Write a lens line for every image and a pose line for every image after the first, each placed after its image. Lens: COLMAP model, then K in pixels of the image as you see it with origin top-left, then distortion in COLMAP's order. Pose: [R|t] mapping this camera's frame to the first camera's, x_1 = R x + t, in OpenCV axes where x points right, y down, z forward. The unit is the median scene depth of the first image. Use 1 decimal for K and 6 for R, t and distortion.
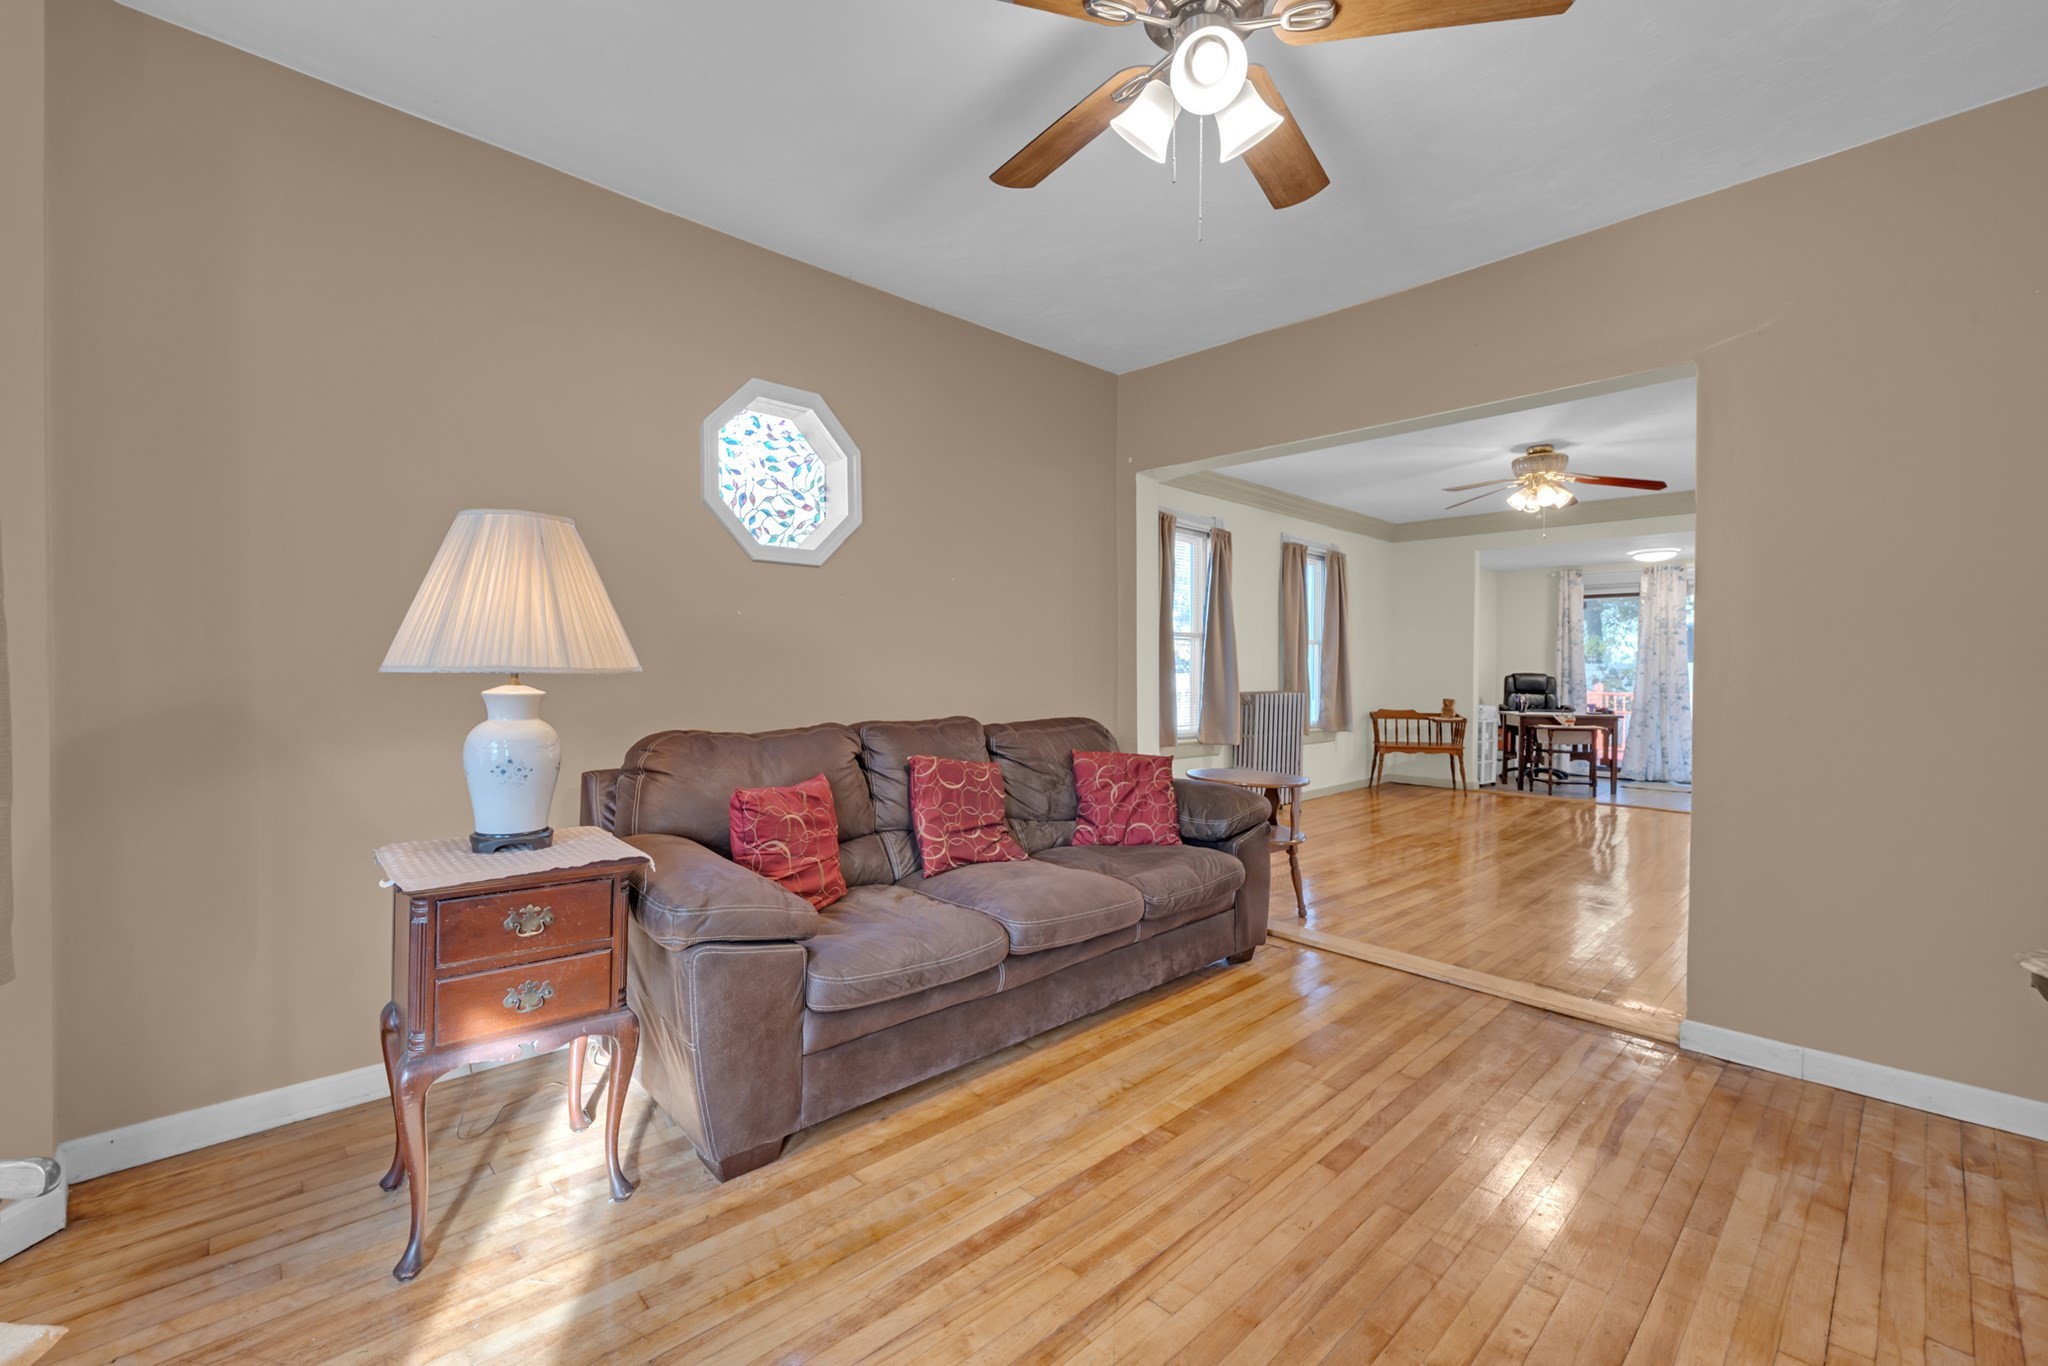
lens RADIAL K [[882.3, 0, 1023.8], [0, 882.3, 683.8], [0, 0, 1]] dist [0.001302, 0.000254]
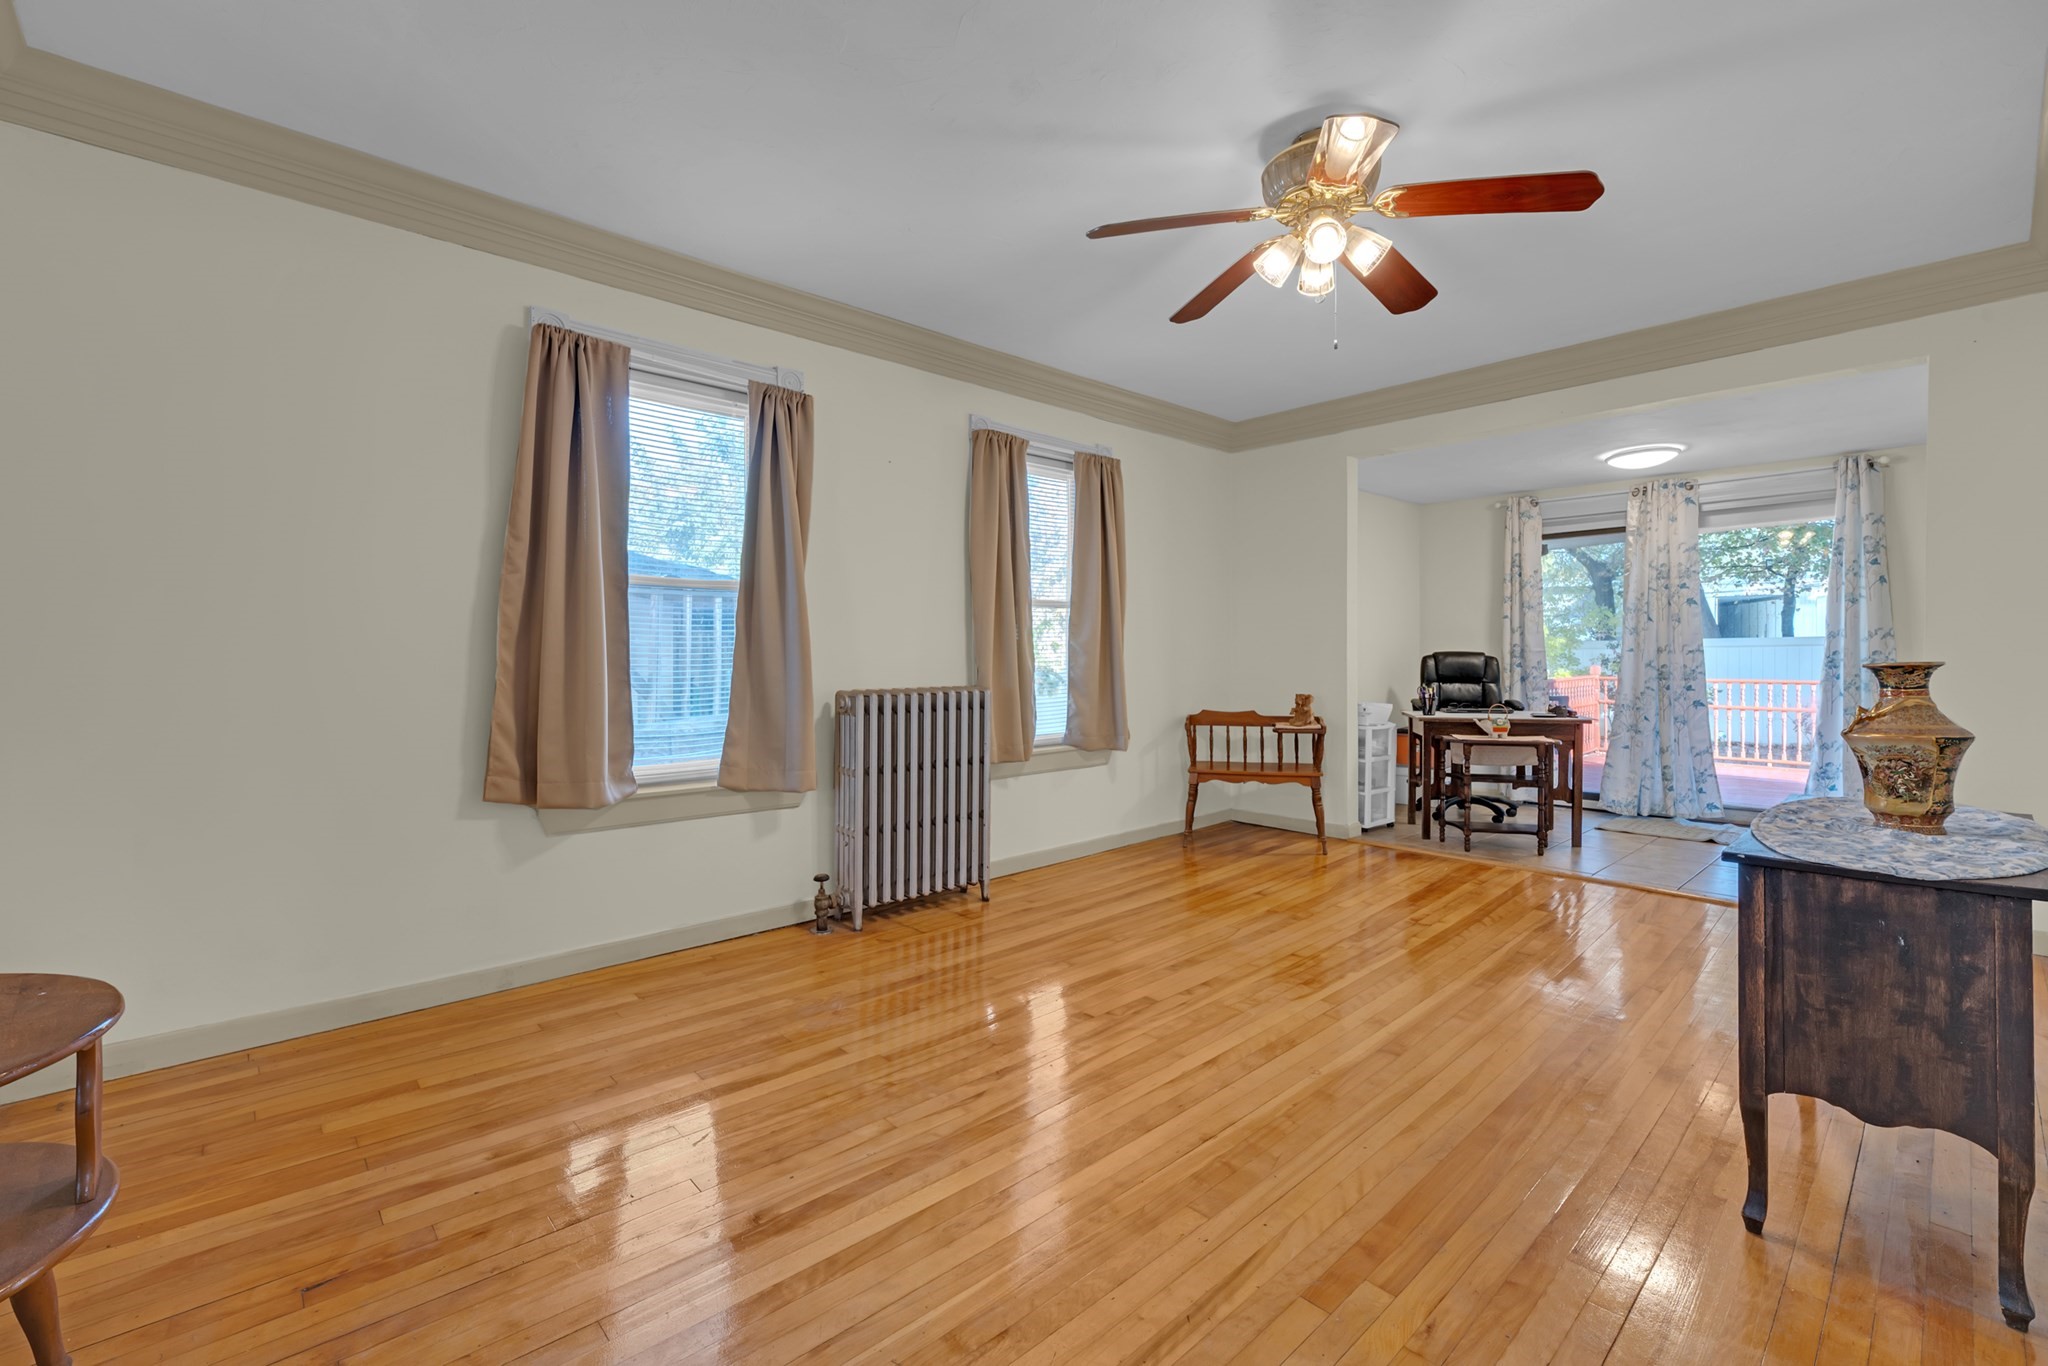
lens RADIAL K [[849.6, 0, 1028.9], [0, 849.6, 666.6], [0, 0, 1]] dist [-0.001014, 0.000163]
pose [[0.999002, -0.009675, -0.043609, 0.302439], [0.009551, 0.999950, -0.003055, -0.002166], [0.043637, 0.002636, 0.999044, 0.378545]]
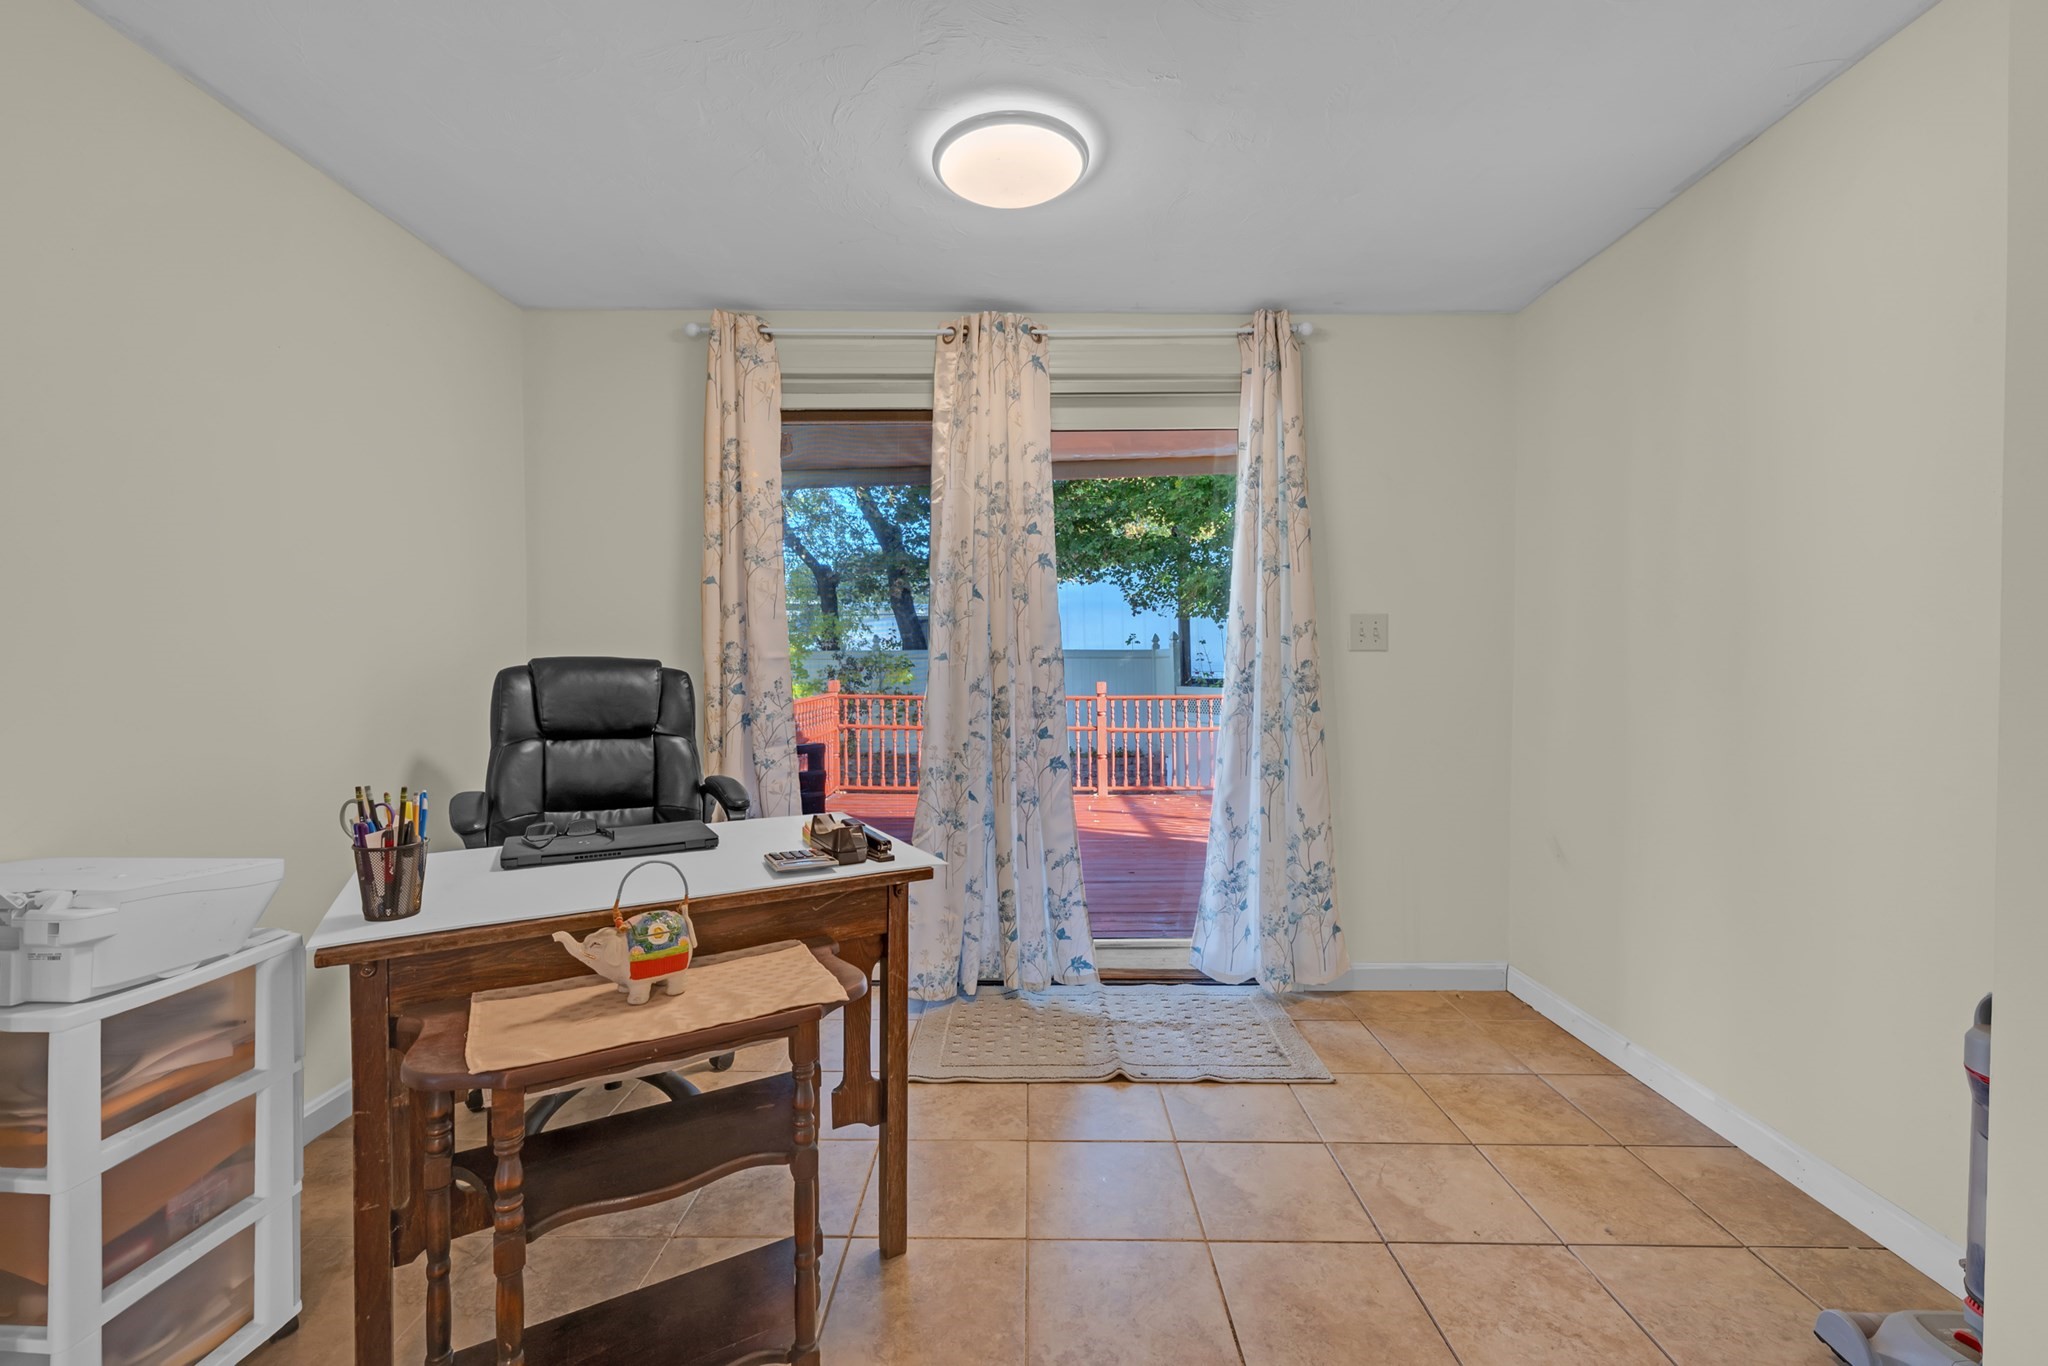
lens RADIAL K [[882.3, 0, 991.3], [0, 882.3, 677.1], [0, 0, 1]] dist [0.001302, 0.000254]
pose [[0.731553, -0.016564, 0.681584, 0.526010], [0.016375, 0.999843, 0.006723, -0.006953], [-0.681588, 0.006243, 0.731709, 0.801164]]
